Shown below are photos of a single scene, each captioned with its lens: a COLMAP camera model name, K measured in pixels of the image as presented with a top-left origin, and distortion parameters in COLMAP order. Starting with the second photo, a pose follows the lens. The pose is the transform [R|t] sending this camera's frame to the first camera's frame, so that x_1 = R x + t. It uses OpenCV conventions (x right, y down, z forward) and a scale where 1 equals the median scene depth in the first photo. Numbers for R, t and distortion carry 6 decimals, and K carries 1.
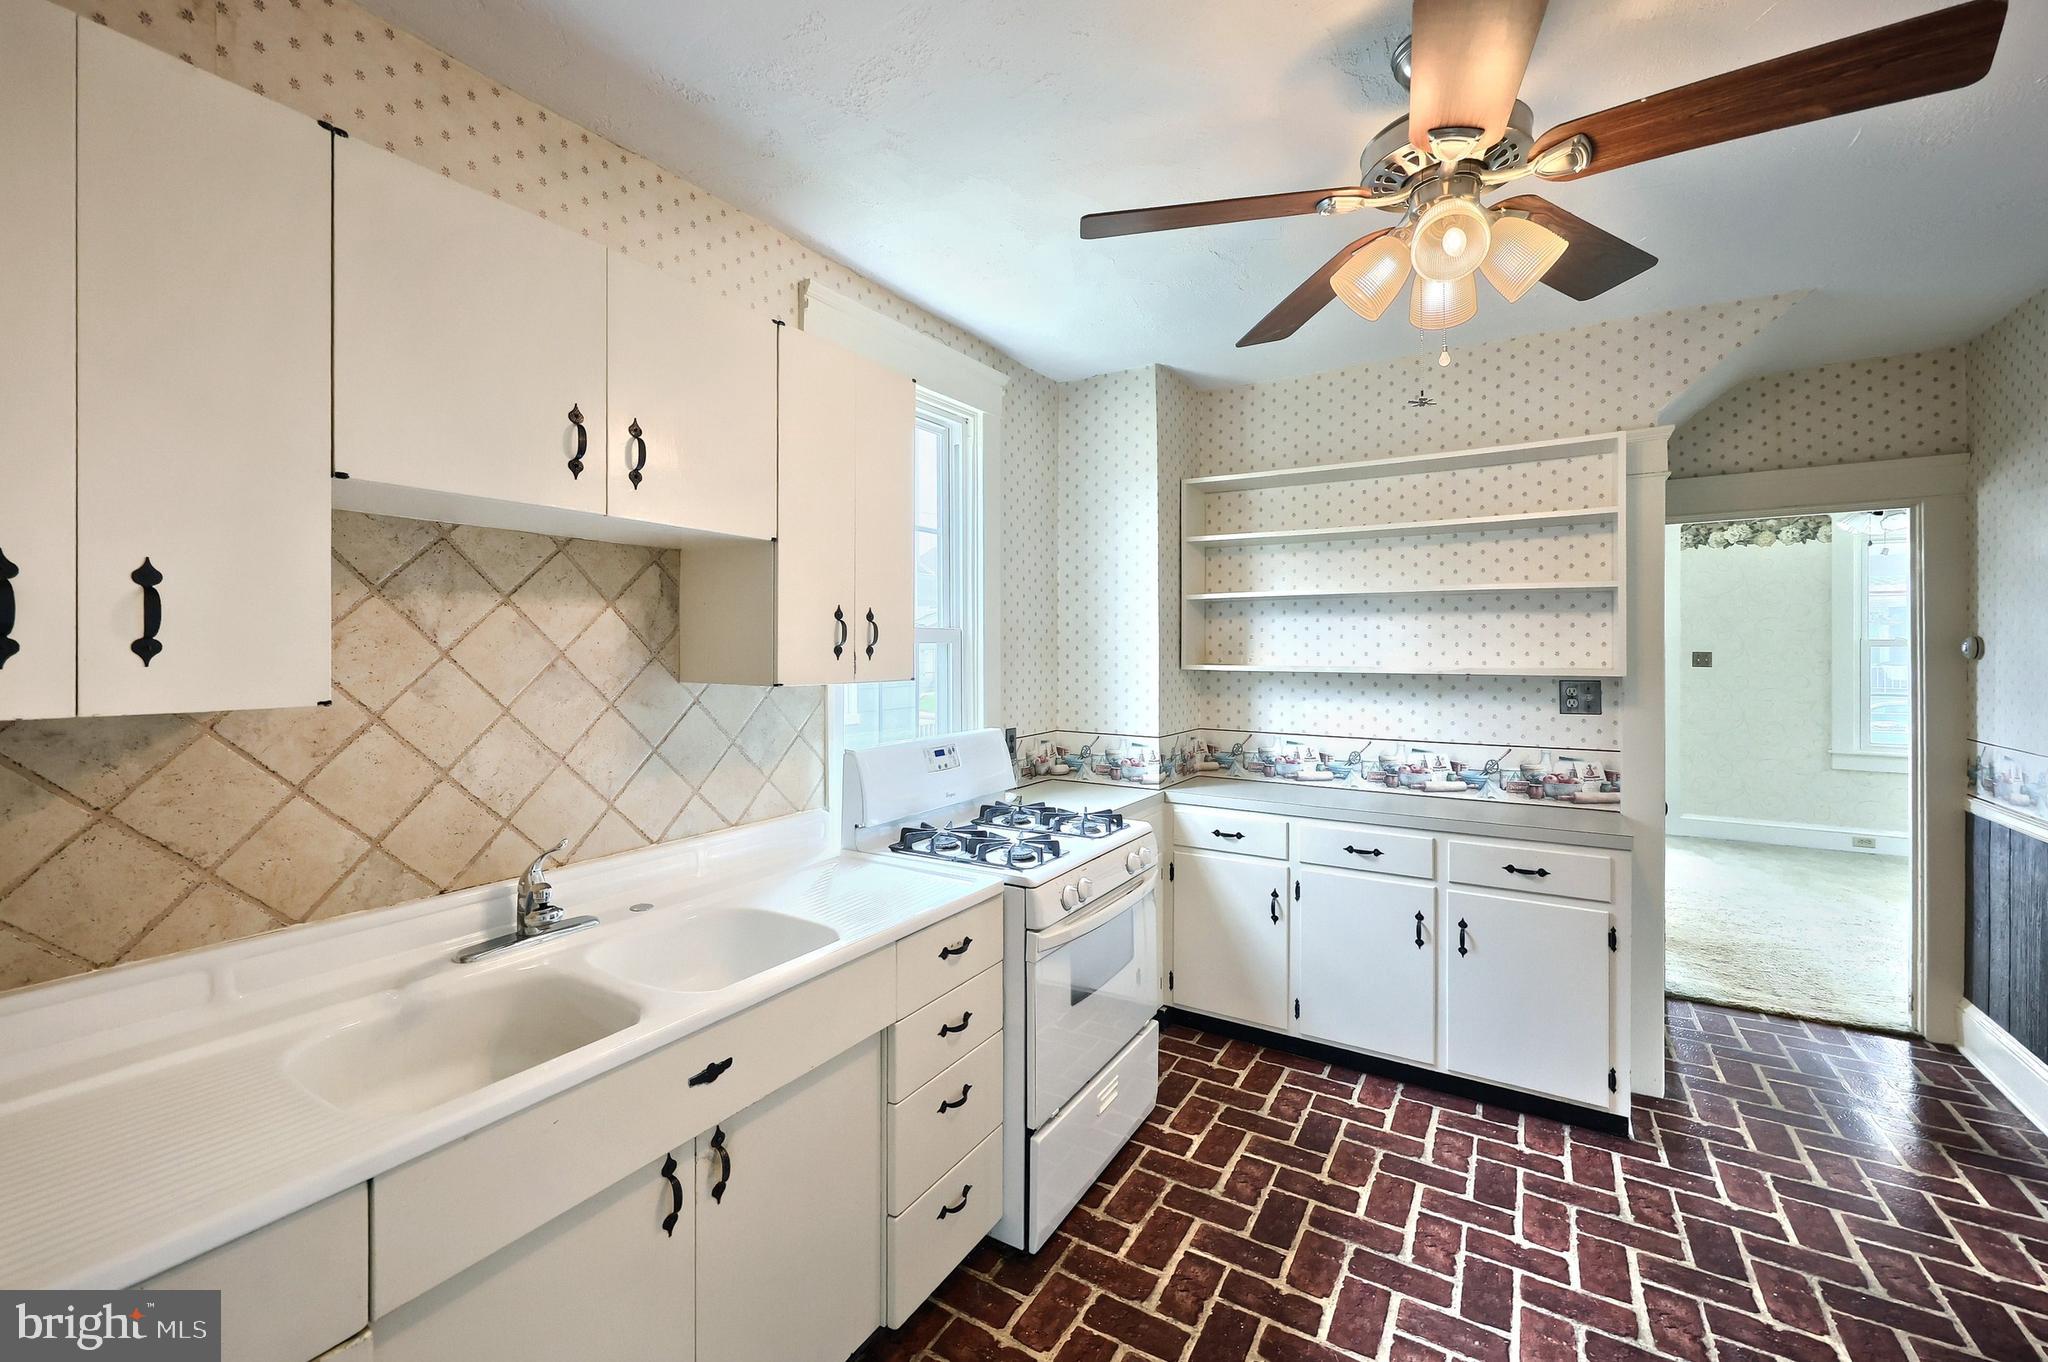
lens RADIAL K [[830.5, 0, 1021.5], [0, 830.5, 659.2], [0, 0, 1]] dist [-0.000329, -0.000130]
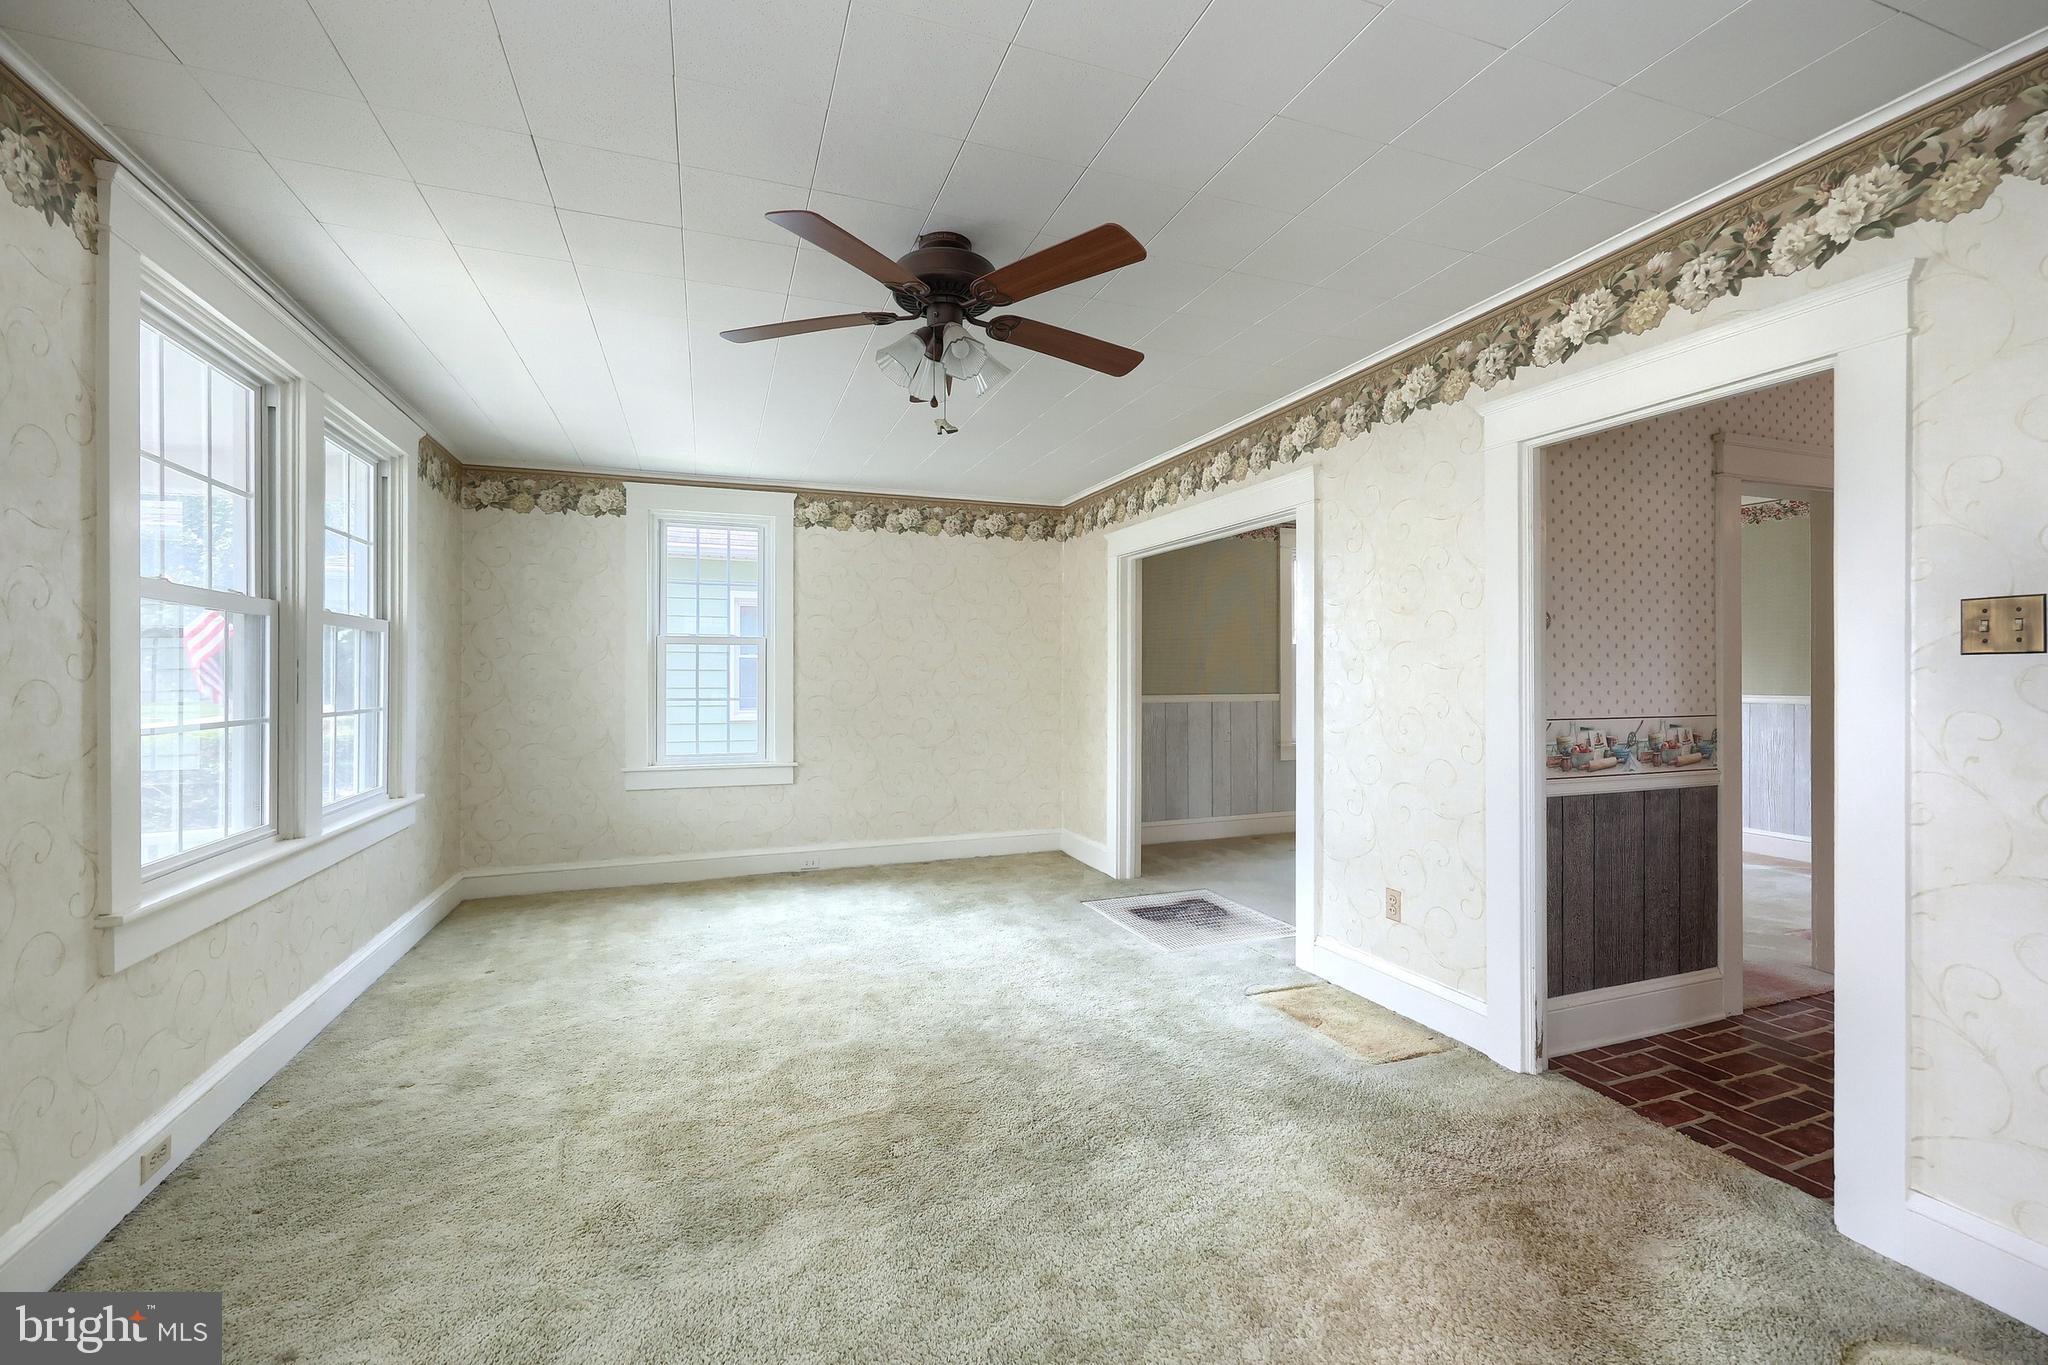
lens RADIAL K [[830.5, 0, 1017.8], [0, 830.5, 675.4], [0, 0, 1]] dist [-0.000329, -0.000130]
pose [[0.617132, -0.004476, 0.786847, -0.470008], [0.006379, 0.999979, 0.000685, 0.029239], [-0.786834, 0.004596, 0.617148, 0.632728]]
